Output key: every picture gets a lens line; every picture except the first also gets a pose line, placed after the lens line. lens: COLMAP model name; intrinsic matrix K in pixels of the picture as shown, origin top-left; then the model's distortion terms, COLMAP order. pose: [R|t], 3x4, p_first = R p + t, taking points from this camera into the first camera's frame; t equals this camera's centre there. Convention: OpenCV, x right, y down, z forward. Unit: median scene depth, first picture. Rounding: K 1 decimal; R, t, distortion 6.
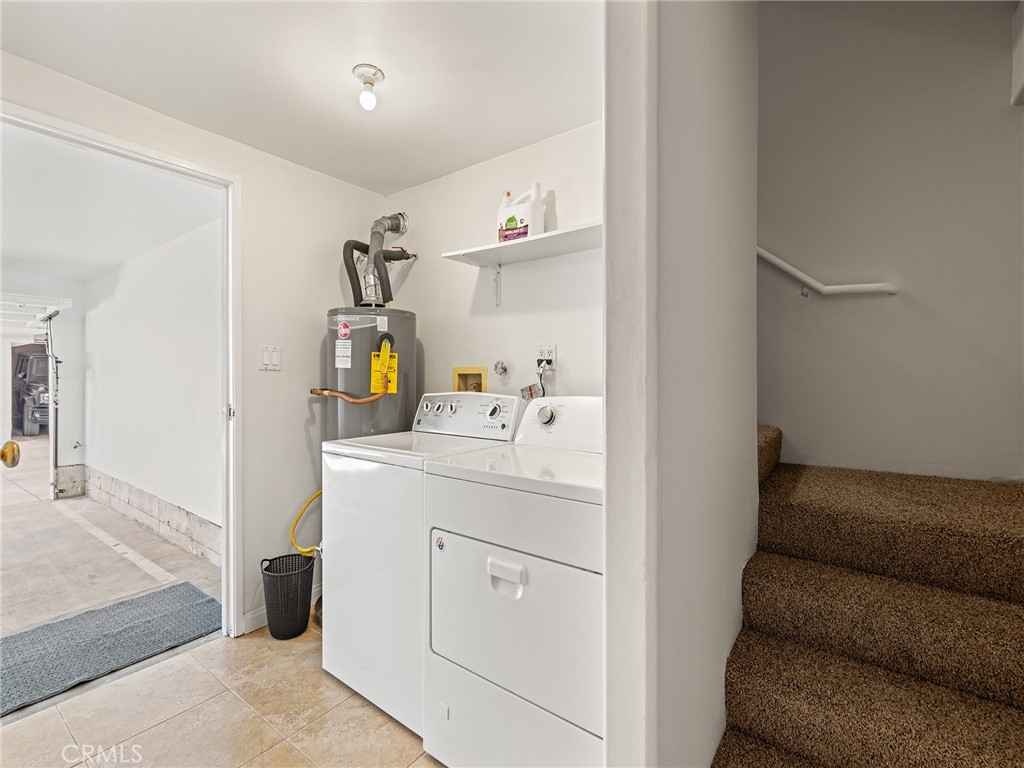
lens RADIAL K [[465.1, 0, 512.8], [0, 465.1, 381.1], [0, 0, 1]] dist [-0.005325, 0.002097]
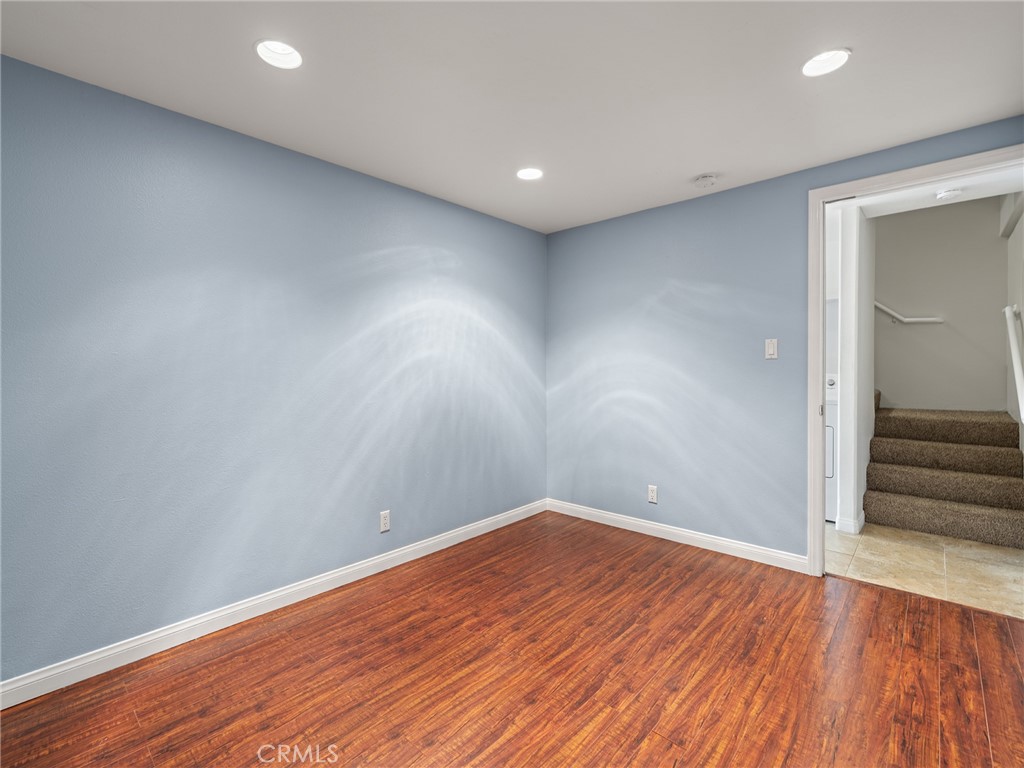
lens RADIAL K [[465.1, 0, 511.2], [0, 465.1, 376.5], [0, 0, 1]] dist [-0.005325, 0.002097]
pose [[0.994133, -0.004994, -0.108048, -1.091809], [0.006255, 0.999916, 0.011334, 0.017264], [0.107982, -0.011944, 0.994081, -1.601953]]
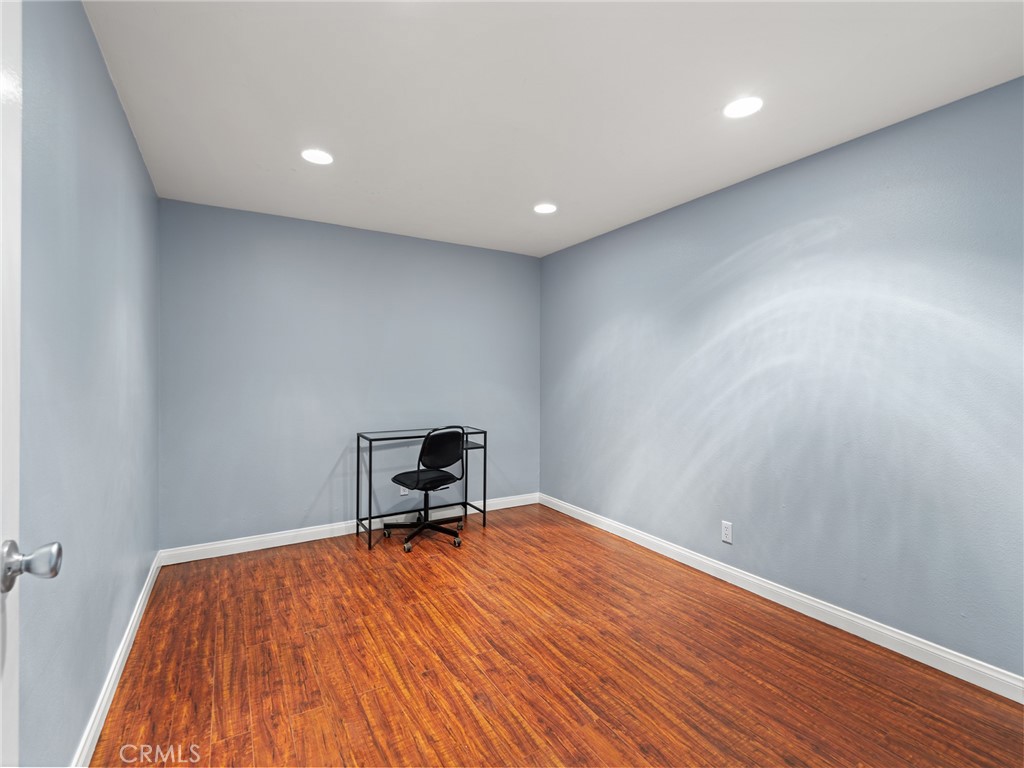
lens RADIAL K [[465.1, 0, 511.7], [0, 465.1, 380.9], [0, 0, 1]] dist [-0.005325, 0.002097]
pose [[-0.380780, 0.007594, -0.924634, 2.082634], [-0.010297, 0.999869, 0.012452, -0.016220], [0.924608, 0.014262, -0.380652, 2.502404]]
